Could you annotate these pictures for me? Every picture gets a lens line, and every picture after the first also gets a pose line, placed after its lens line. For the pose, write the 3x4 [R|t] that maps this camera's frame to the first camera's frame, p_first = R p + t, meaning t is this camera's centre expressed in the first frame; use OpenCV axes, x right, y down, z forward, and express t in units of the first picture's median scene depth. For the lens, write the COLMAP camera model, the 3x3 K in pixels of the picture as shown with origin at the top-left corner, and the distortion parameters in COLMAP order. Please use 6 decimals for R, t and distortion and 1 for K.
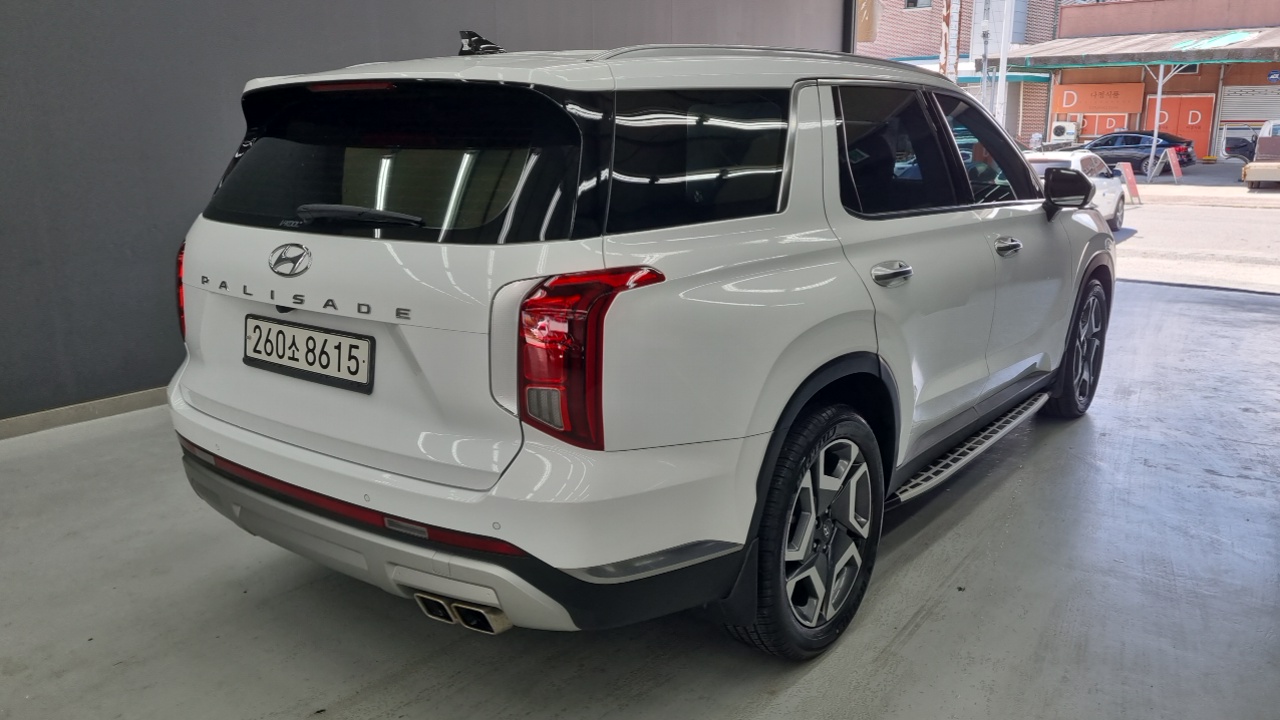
lens RADIAL K [[1015.1, 0, 642.9], [0, 1015.1, 353.4], [0, 0, 1]] dist [0.046278, 0.001405]
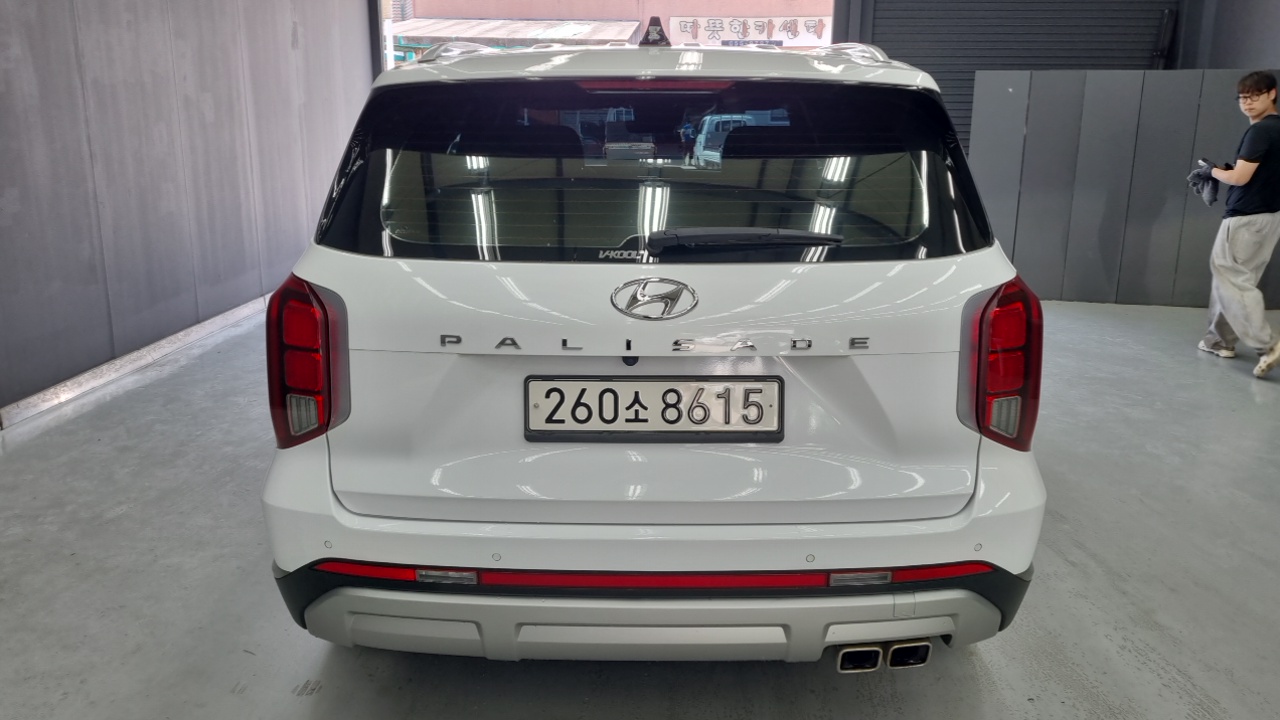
lens RADIAL K [[1015.1, 0, 635.6], [0, 1015.1, 360.6], [0, 0, 1]] dist [0.046278, 0.001405]
pose [[0.801549, -0.145973, 0.579837, -0.821993], [0.127997, 0.989152, 0.072077, -0.102048], [-0.584068, 0.016445, 0.811538, 0.352940]]
